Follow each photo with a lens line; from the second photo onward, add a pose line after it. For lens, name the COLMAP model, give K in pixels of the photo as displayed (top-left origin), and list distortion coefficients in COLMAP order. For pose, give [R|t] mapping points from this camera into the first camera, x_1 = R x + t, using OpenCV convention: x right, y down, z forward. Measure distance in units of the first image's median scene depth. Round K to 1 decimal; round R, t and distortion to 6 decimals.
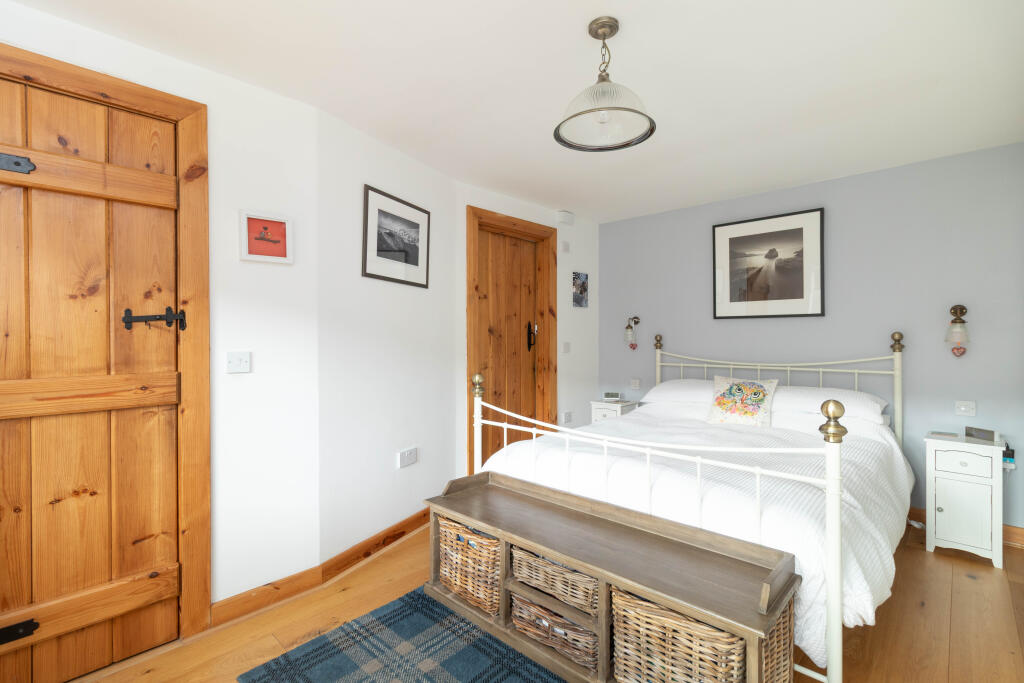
lens RADIAL K [[469.4, 0, 509.1], [0, 469.4, 335.5], [0, 0, 1]] dist [-0.002277, -0.000086]
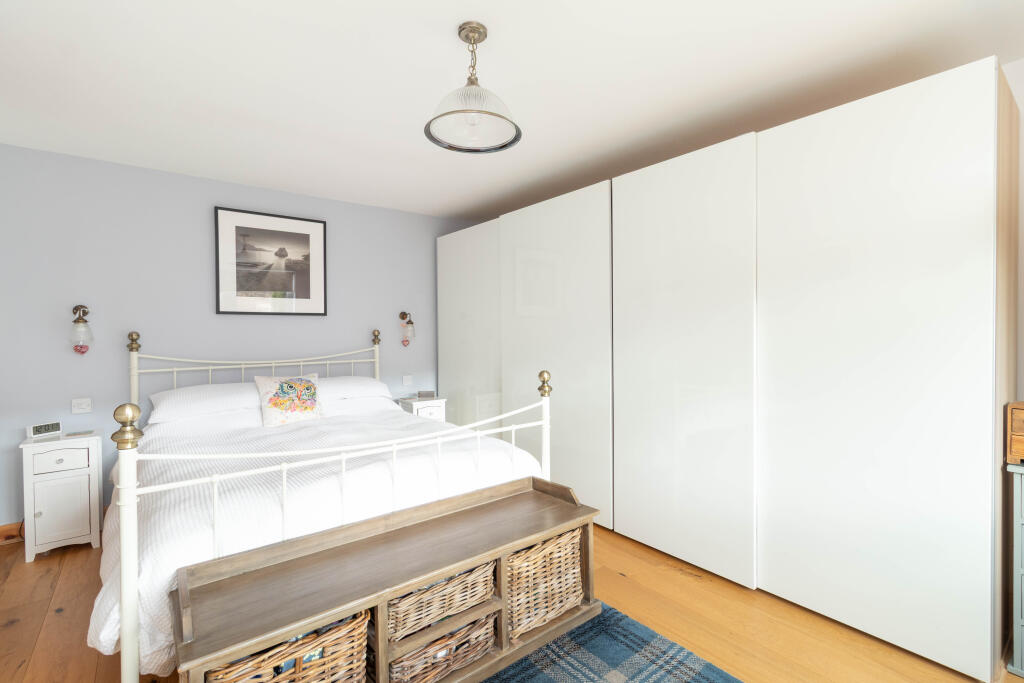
lens RADIAL K [[469.4, 0, 510.7], [0, 469.4, 334.8], [0, 0, 1]] dist [-0.002277, -0.000086]
pose [[0.137832, -0.005186, 0.990442, -0.430202], [0.005342, 0.999976, 0.004493, 0.003406], [-0.990441, 0.004672, 0.137856, 0.411470]]
